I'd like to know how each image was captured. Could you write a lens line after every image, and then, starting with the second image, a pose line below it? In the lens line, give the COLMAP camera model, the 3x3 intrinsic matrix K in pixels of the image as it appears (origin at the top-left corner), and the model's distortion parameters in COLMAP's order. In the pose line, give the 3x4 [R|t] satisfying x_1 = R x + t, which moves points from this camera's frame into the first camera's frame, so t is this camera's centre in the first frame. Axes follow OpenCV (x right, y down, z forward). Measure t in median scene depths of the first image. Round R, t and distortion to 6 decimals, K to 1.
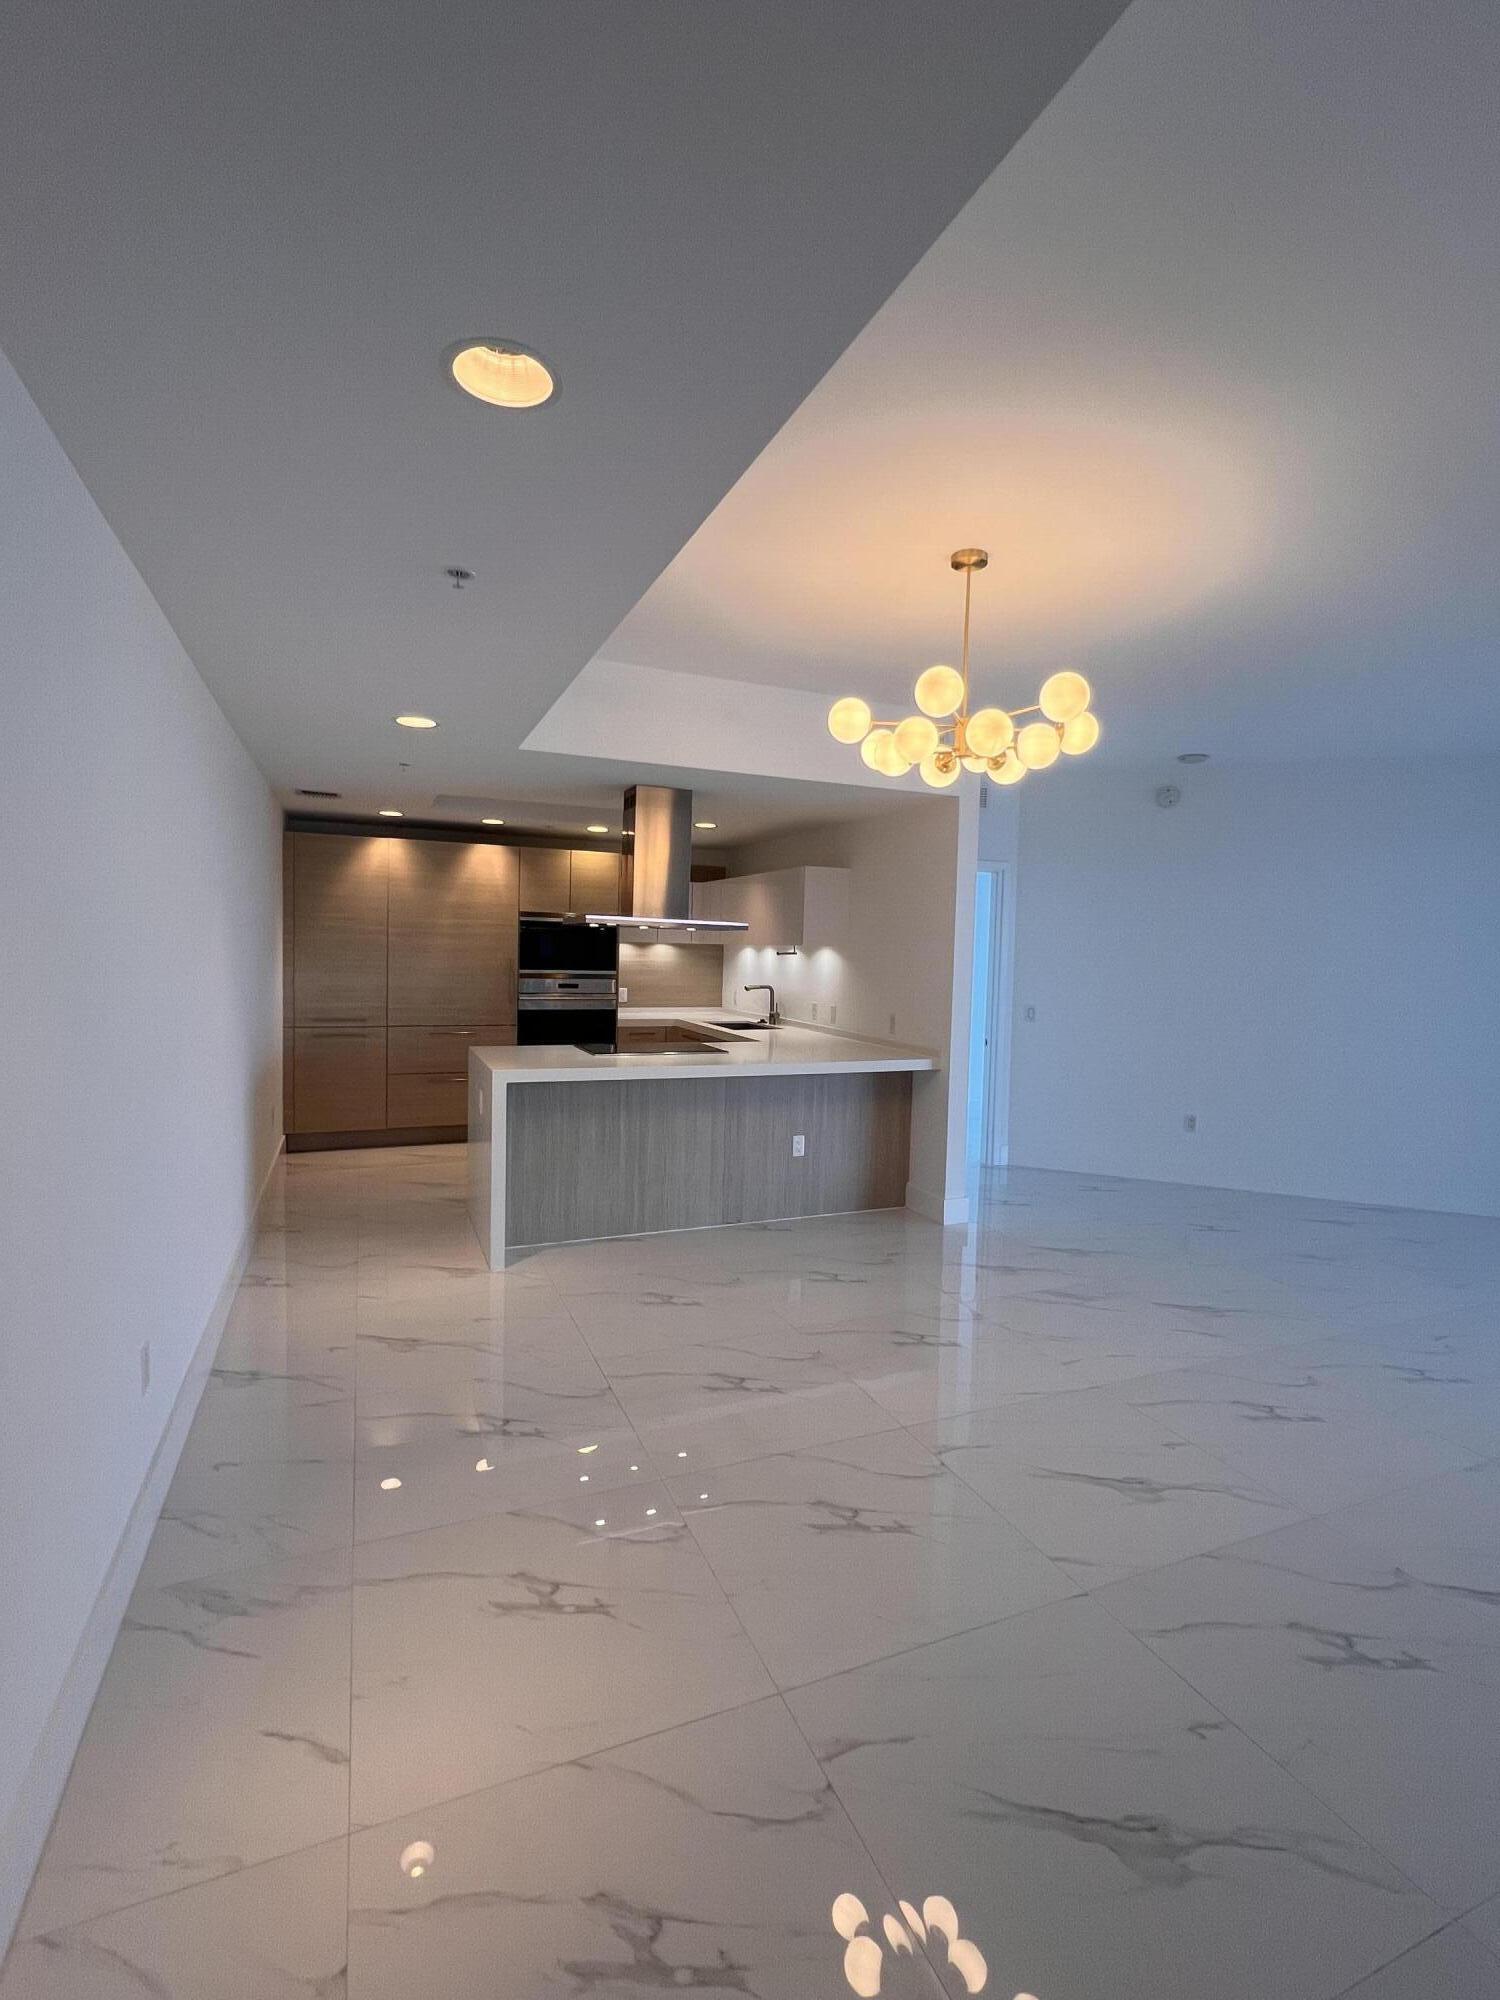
lens RADIAL K [[897.7, 0, 750.4], [0, 897.7, 993.7], [0, 0, 1]] dist [0.009644, 0.000003]
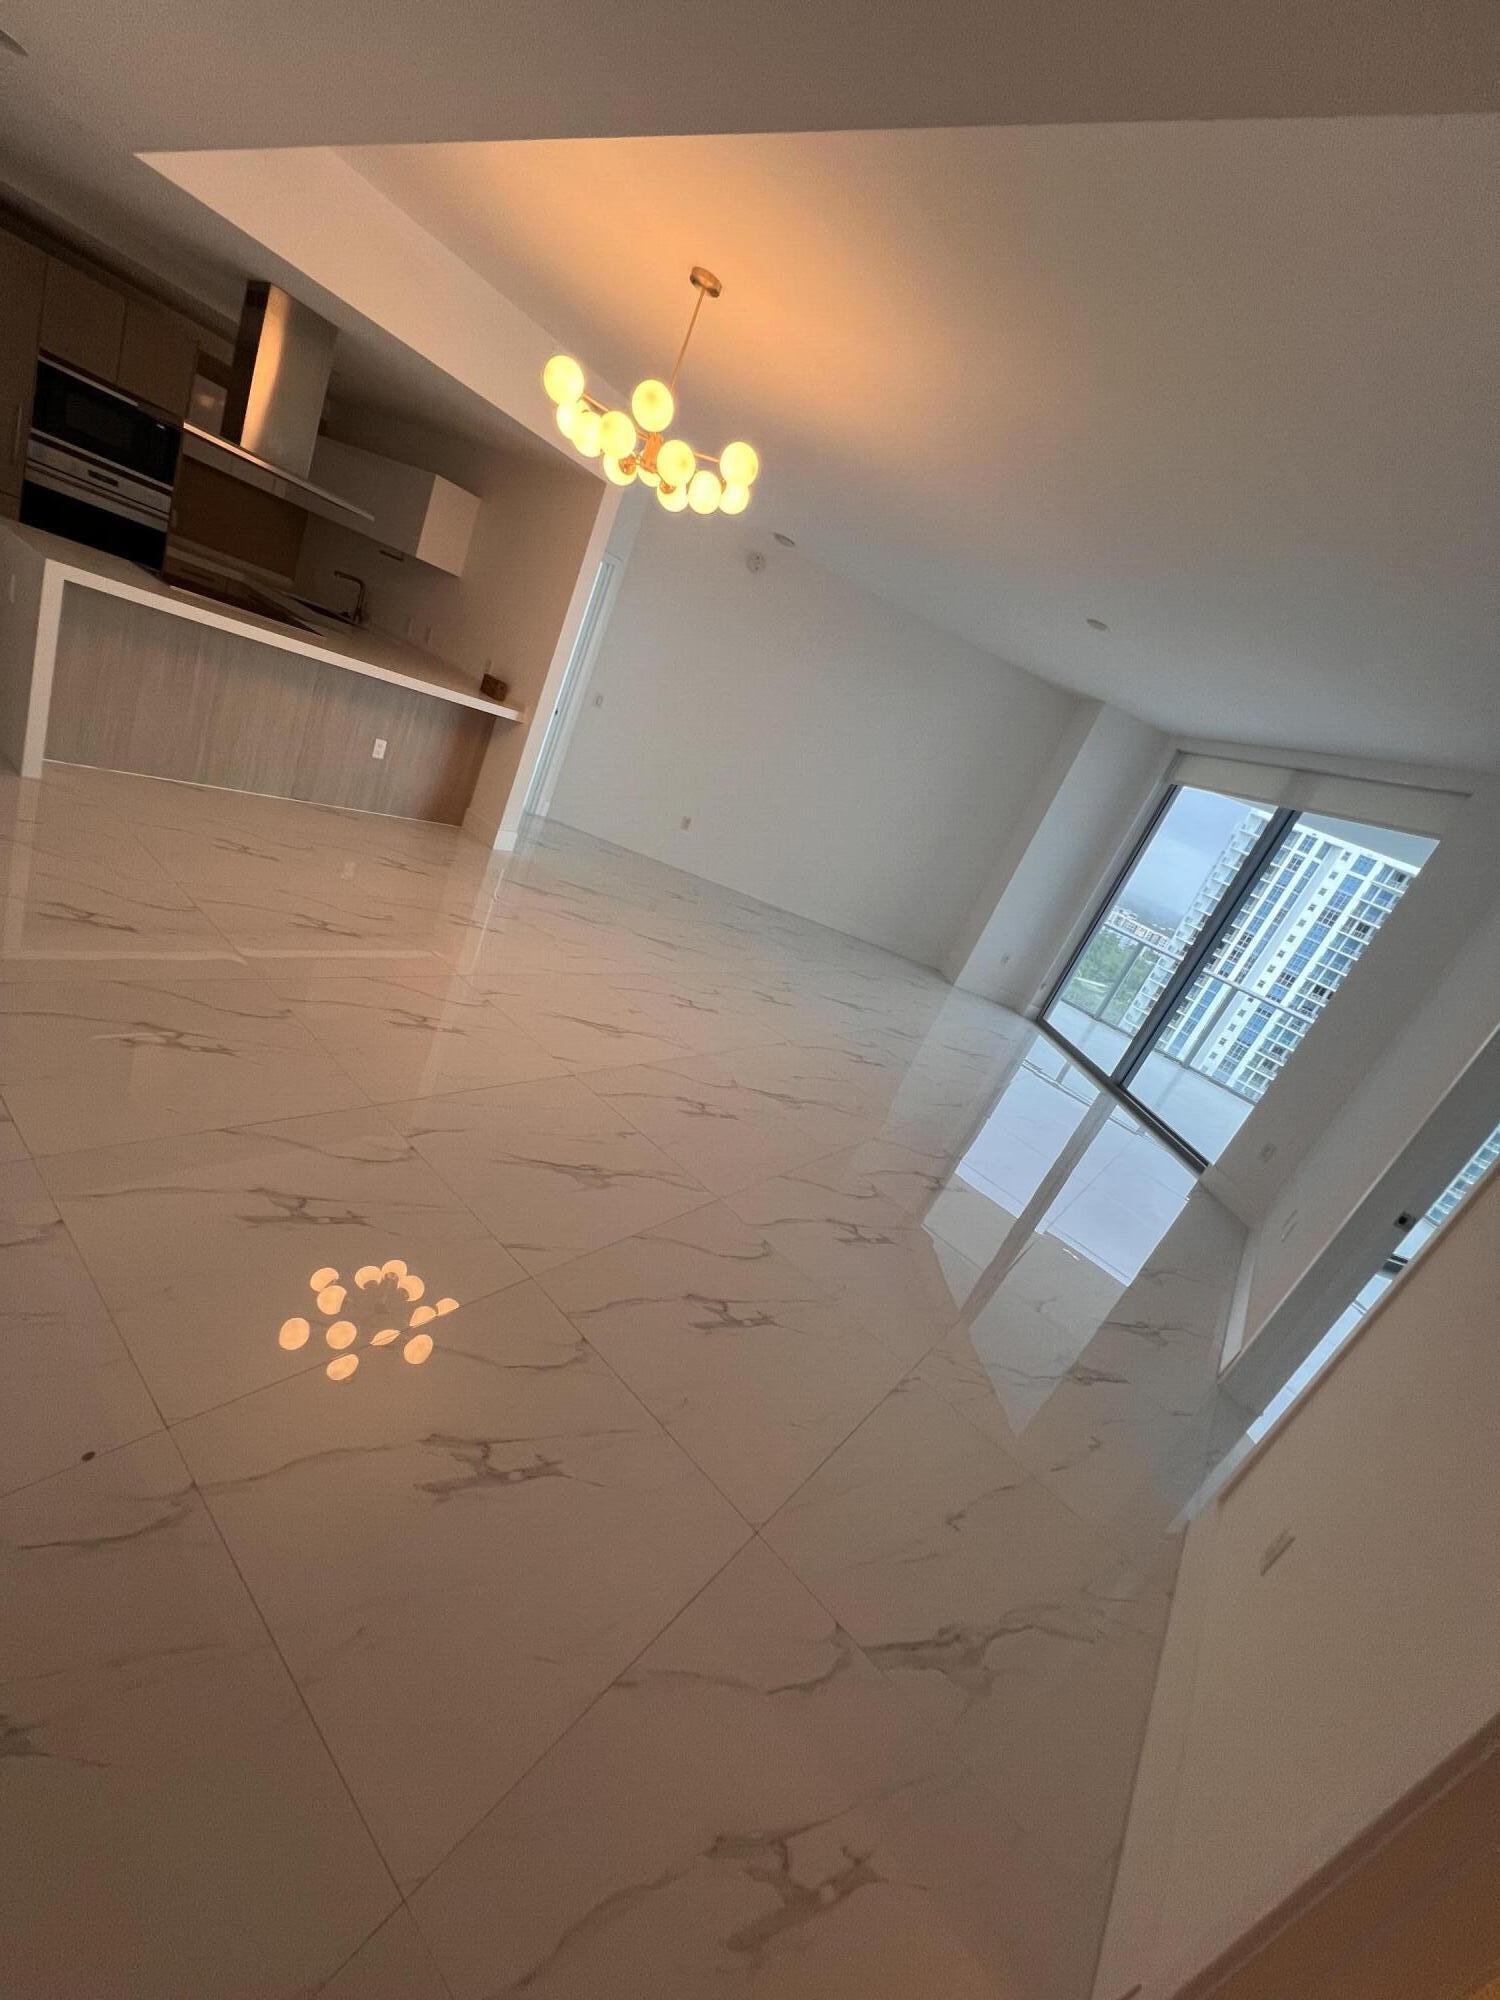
lens RADIAL K [[808.7, 0, 754.4], [0, 808.7, 955.6], [0, 0, 1]] dist [-0.000500, 0.000539]
pose [[0.808591, 0.167137, 0.564132, -0.100599], [-0.350724, 0.906758, 0.234058, 0.008831], [-0.472411, -0.387112, 0.791816, -0.099684]]
